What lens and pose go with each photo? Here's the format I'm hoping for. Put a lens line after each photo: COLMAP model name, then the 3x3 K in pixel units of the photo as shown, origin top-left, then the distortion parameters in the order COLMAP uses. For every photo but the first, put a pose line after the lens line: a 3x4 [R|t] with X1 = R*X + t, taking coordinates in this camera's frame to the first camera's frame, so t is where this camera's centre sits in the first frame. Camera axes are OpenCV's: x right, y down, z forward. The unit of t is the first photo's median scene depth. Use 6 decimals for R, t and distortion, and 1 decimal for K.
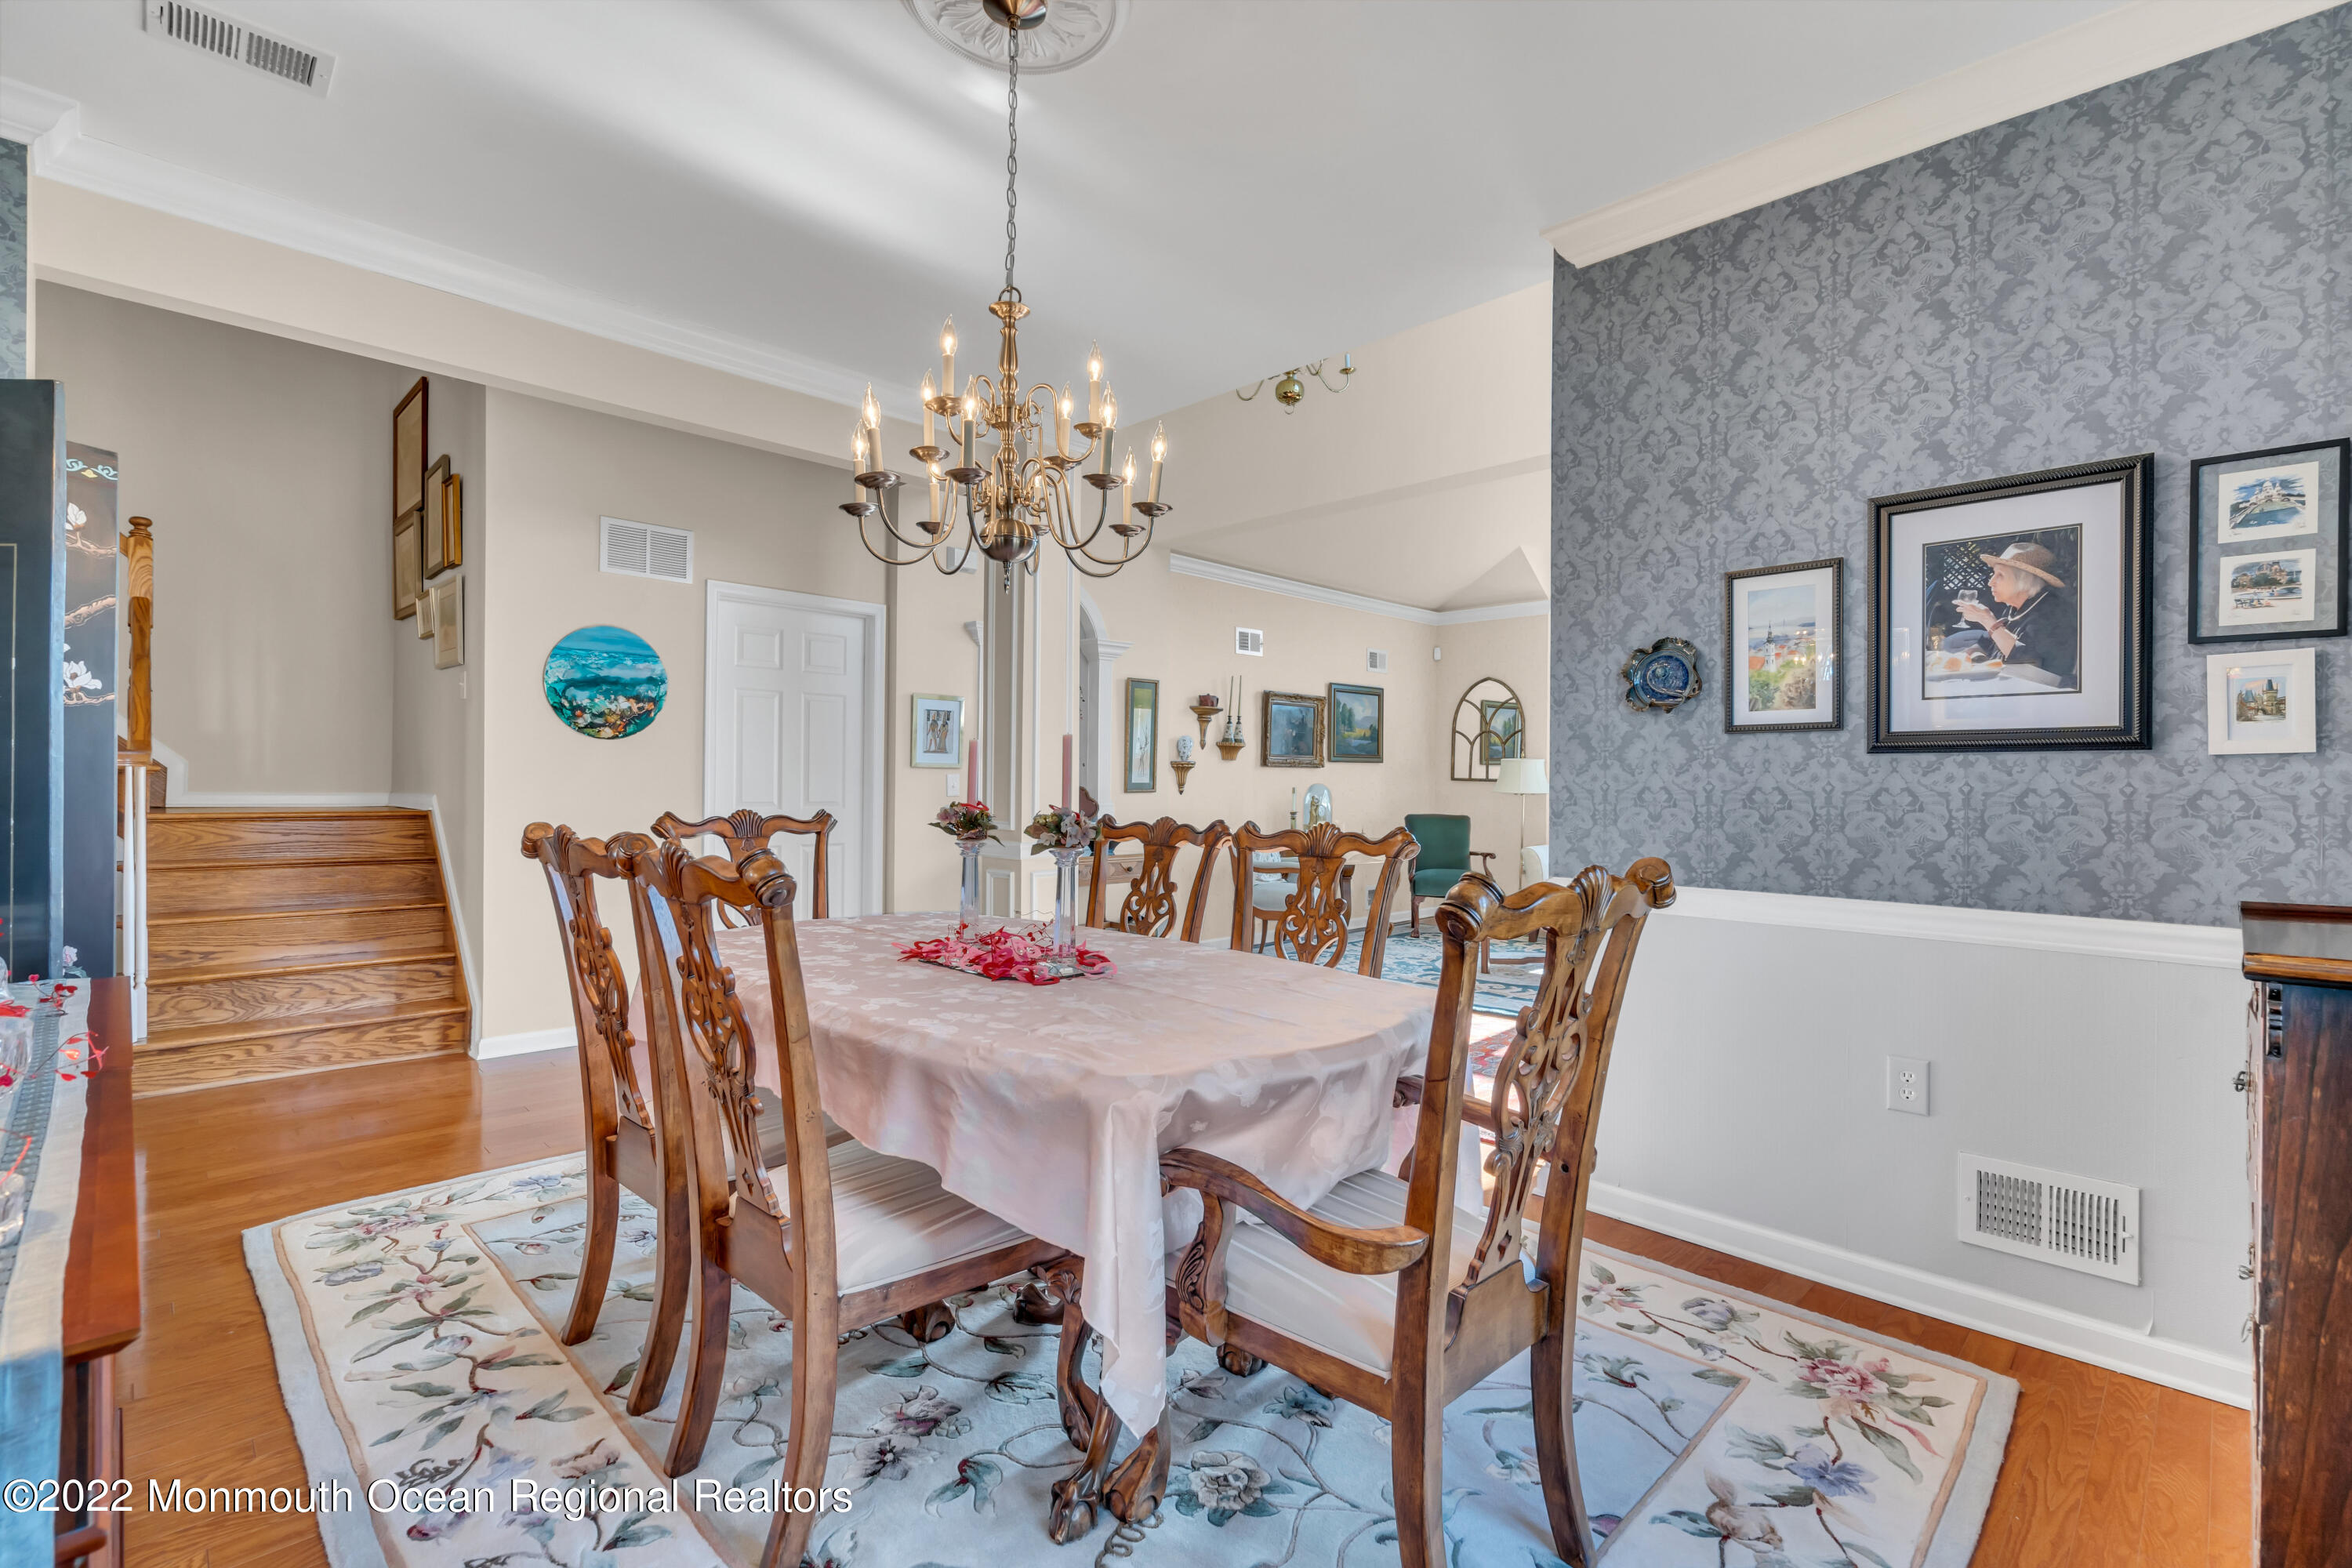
lens RADIAL K [[1063.1, 0, 1179.5], [0, 1063.1, 779.6], [0, 0, 1]] dist [-0.001702, 0.000038]
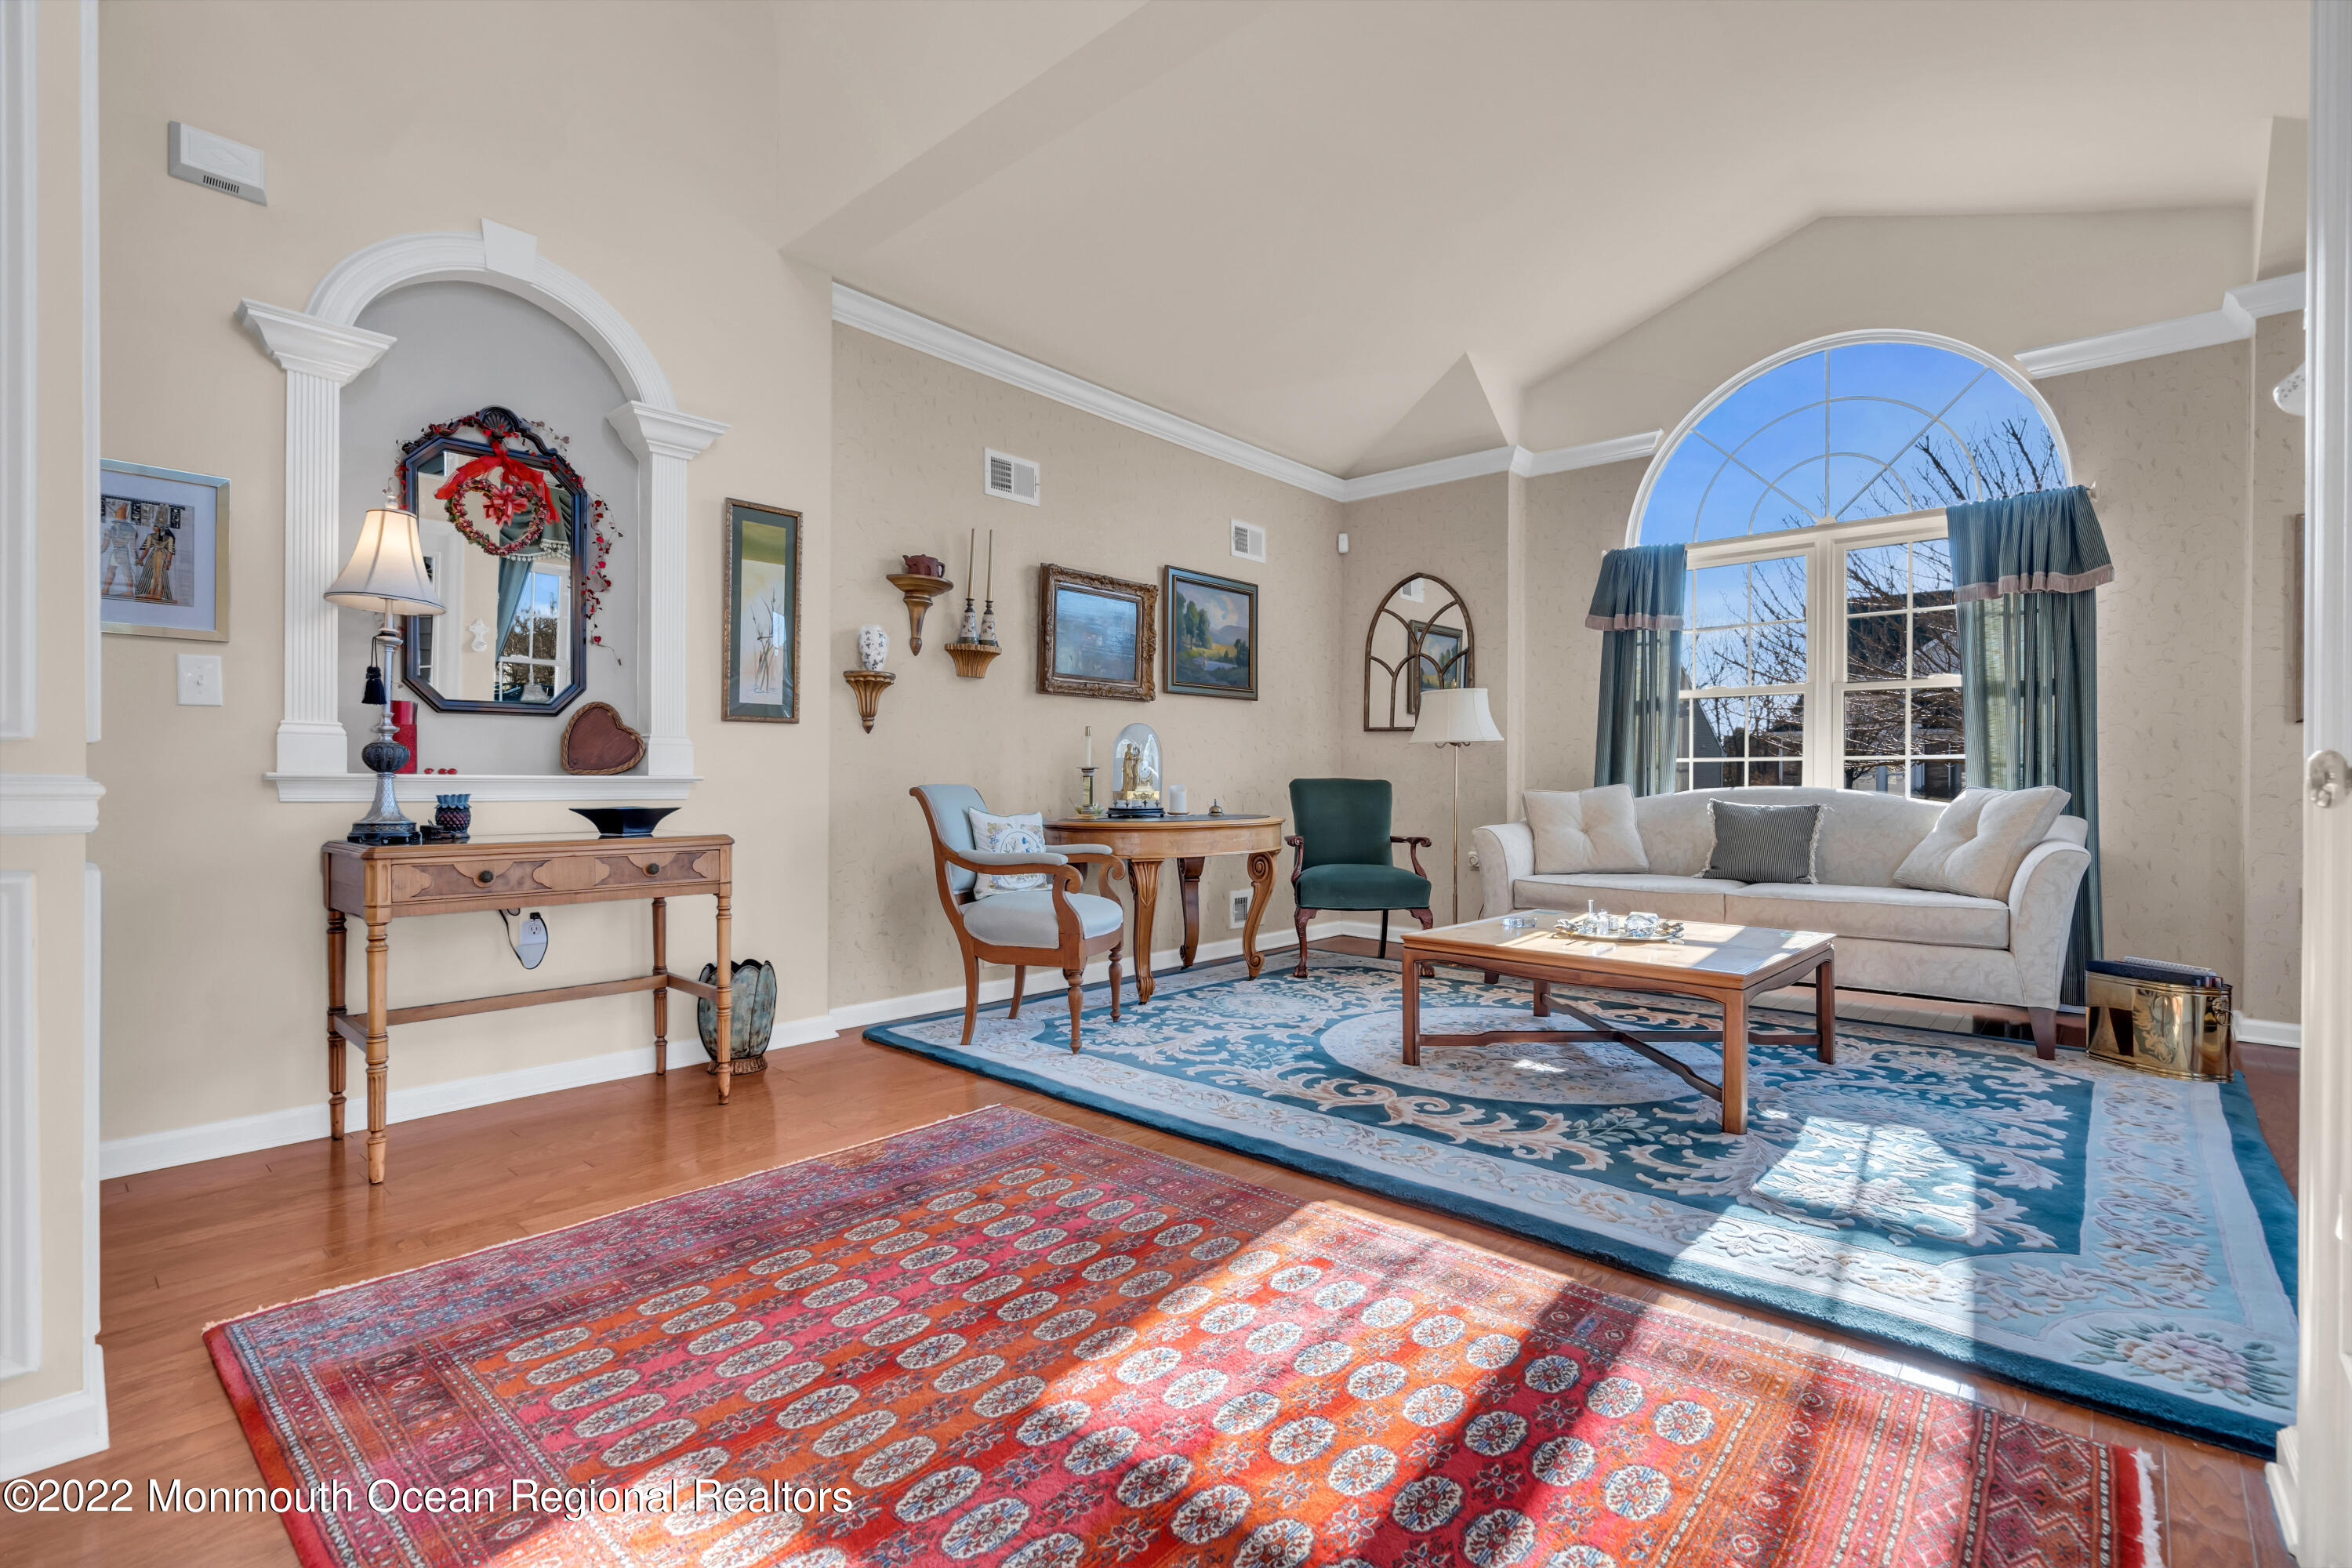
lens RADIAL K [[1063.1, 0, 1173.5], [0, 1063.1, 790.9], [0, 0, 1]] dist [-0.001702, 0.000038]
pose [[0.998643, -0.005831, 0.051754, 0.114831], [0.005322, 0.999936, 0.009964, 0.034604], [-0.051809, -0.009675, 0.998610, 0.385738]]
